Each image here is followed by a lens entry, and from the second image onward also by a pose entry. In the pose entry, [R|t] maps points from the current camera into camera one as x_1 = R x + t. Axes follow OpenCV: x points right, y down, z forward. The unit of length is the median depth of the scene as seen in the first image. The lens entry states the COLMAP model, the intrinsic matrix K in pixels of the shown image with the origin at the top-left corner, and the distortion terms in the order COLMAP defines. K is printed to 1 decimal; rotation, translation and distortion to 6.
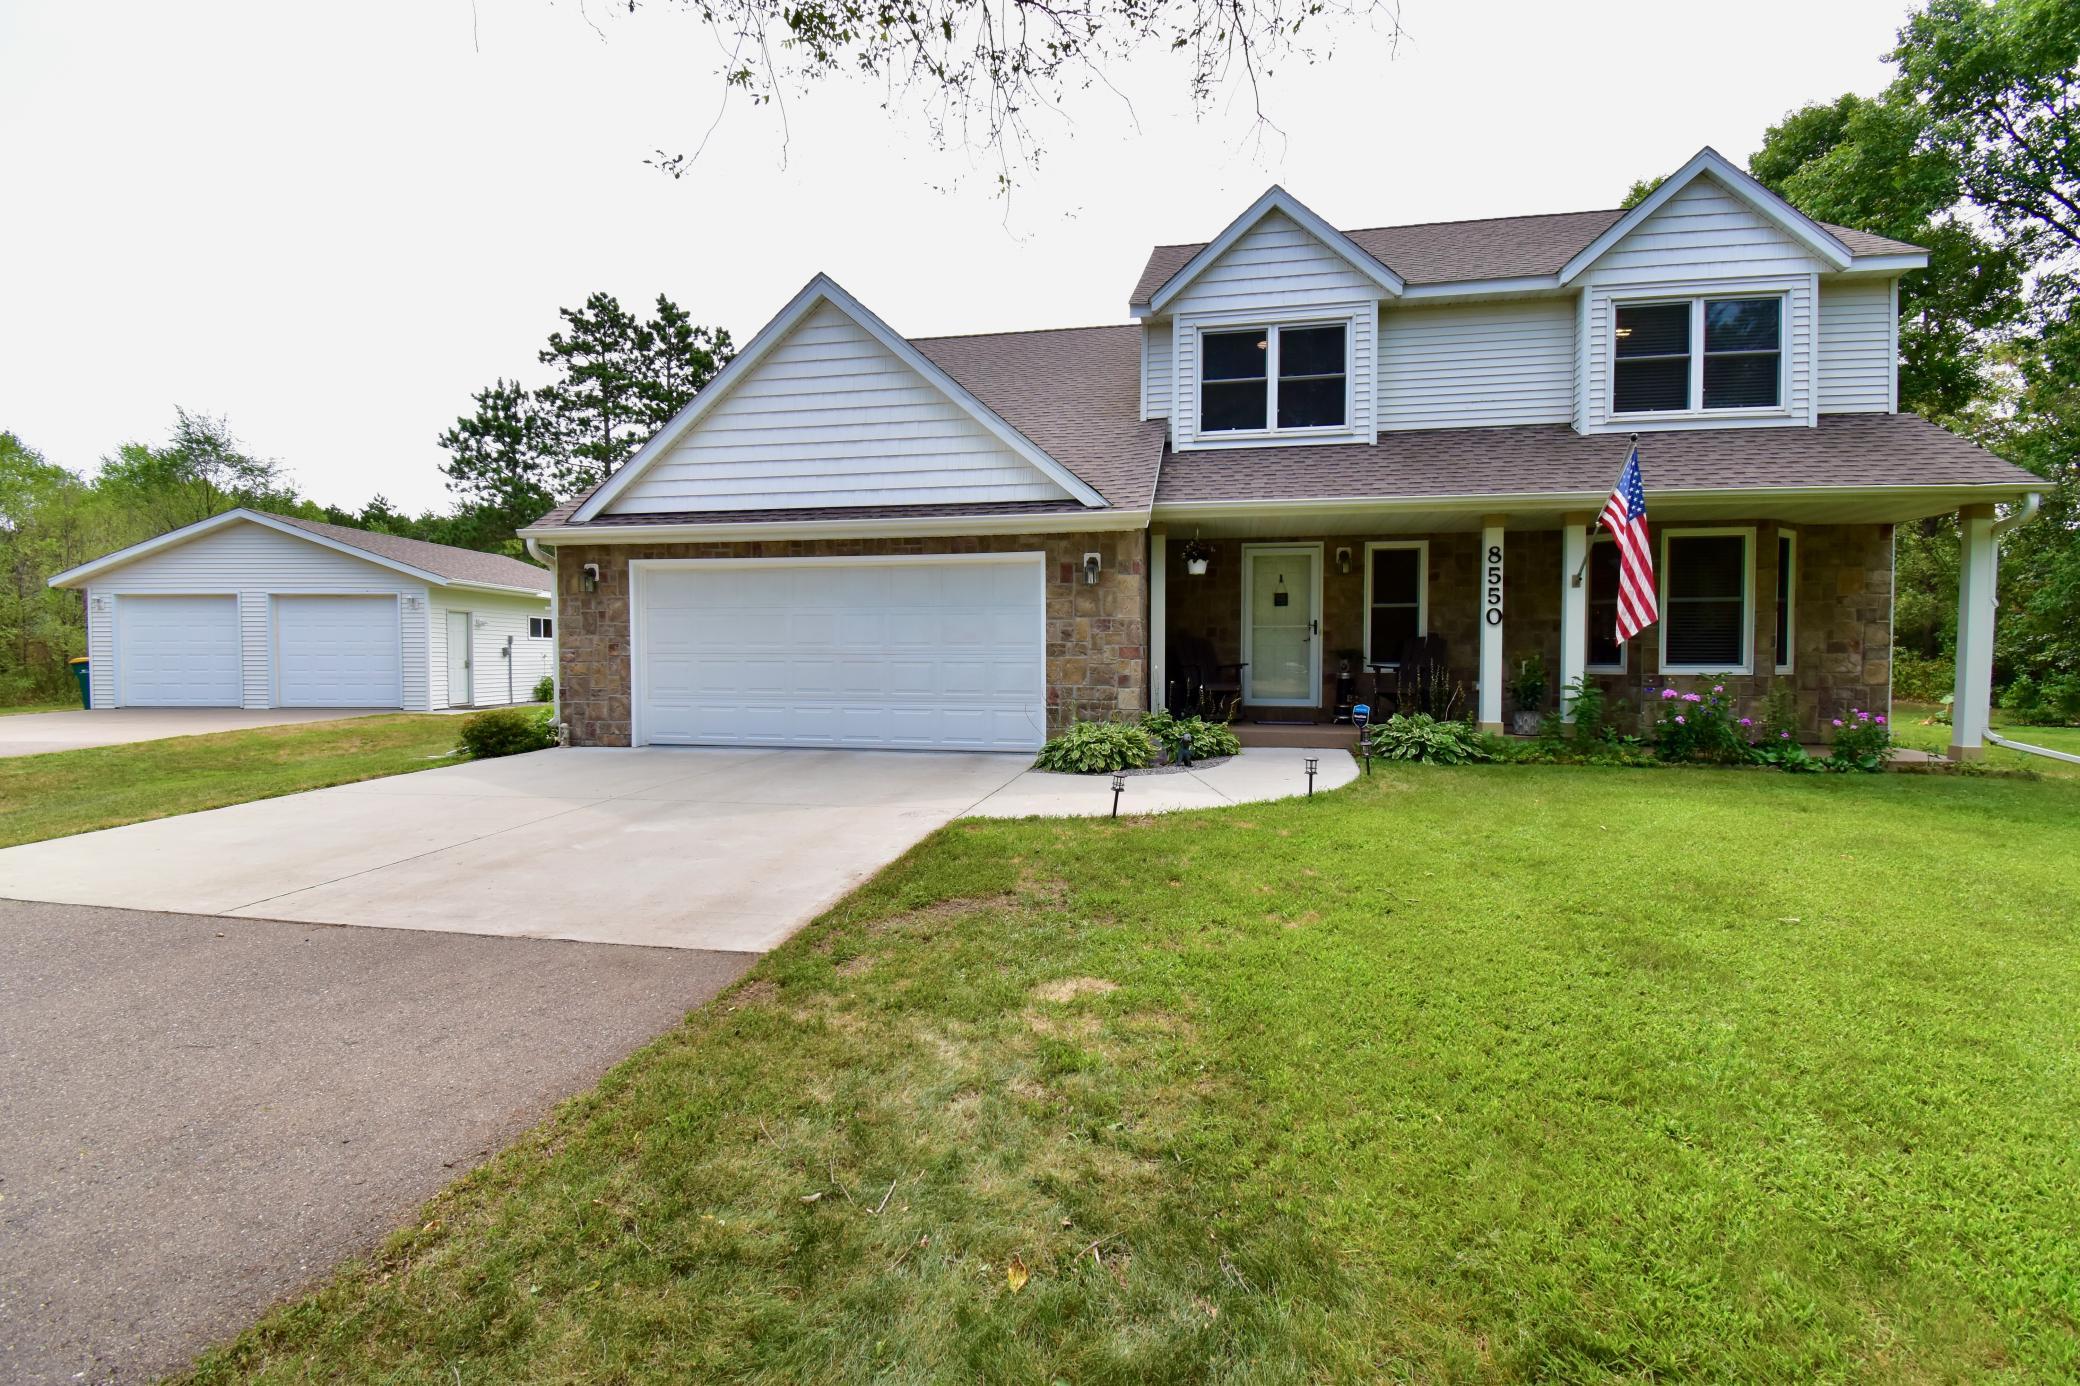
lens RADIAL K [[917.9, 0, 1038.1], [0, 917.9, 698.4], [0, 0, 1]] dist [-0.009392, -0.000962]
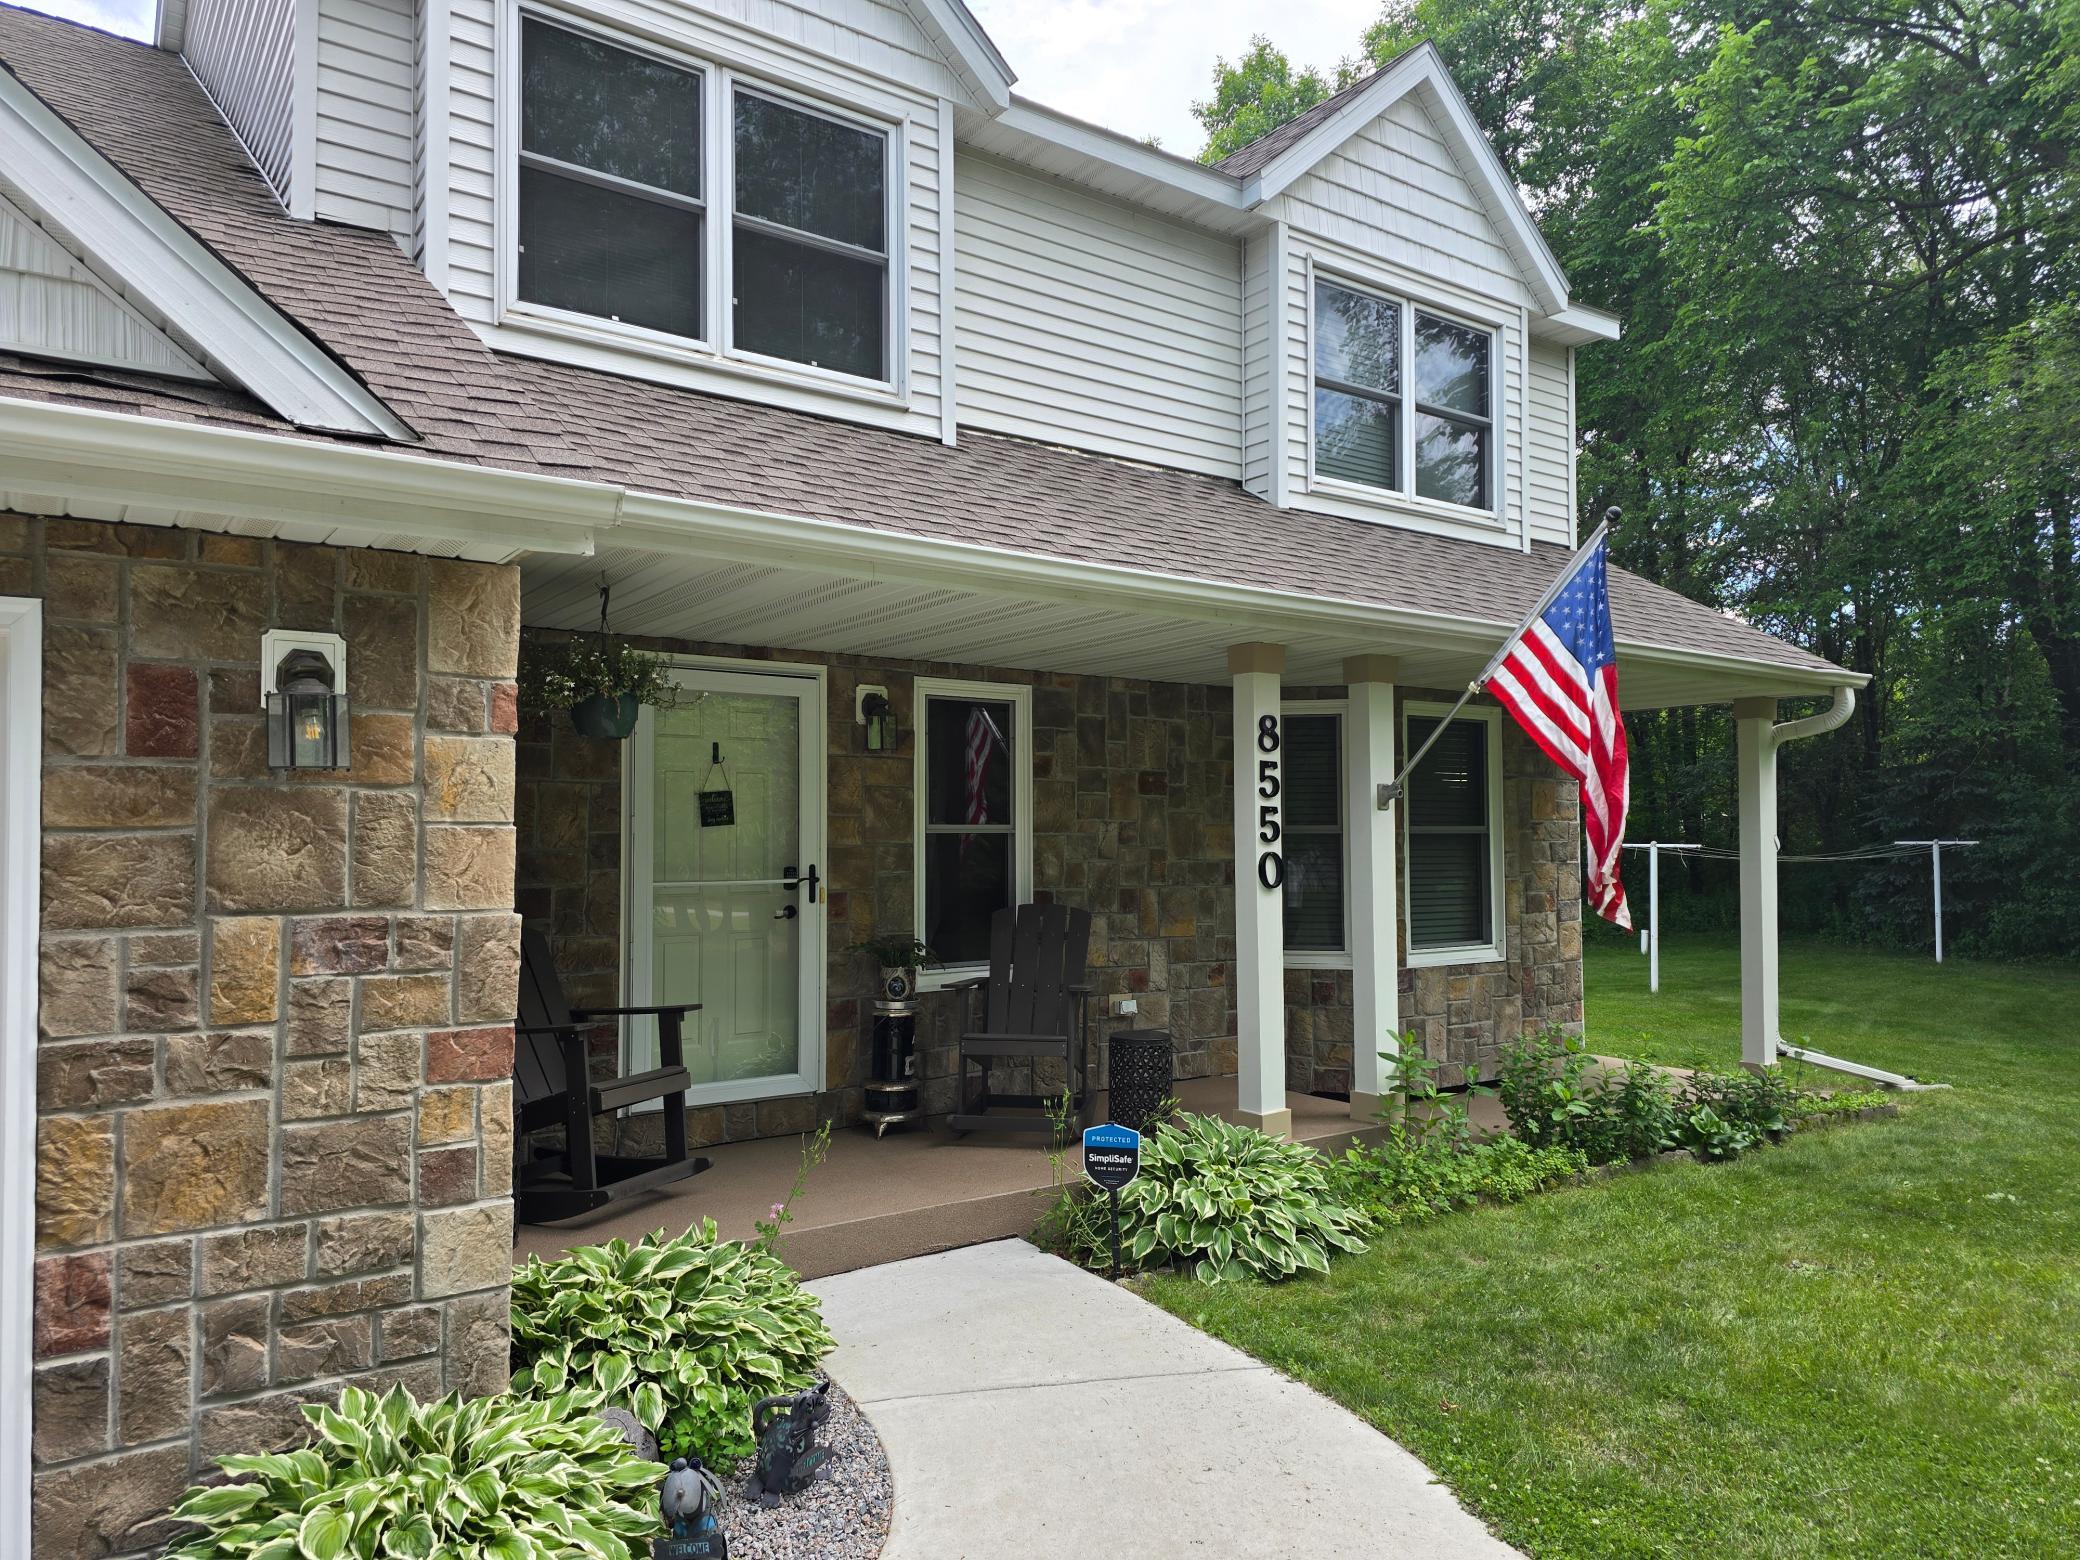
lens RADIAL K [[1400.8, 0, 1068.7], [0, 1400.8, 801.6], [0, 0, 1]] dist [0.030587, -0.014114]
pose [[0.678112, 0.018423, 0.734728, -0.060002], [0.034589, 0.997778, -0.056942, -0.078464], [-0.734144, 0.064027, 0.675968, 0.545009]]
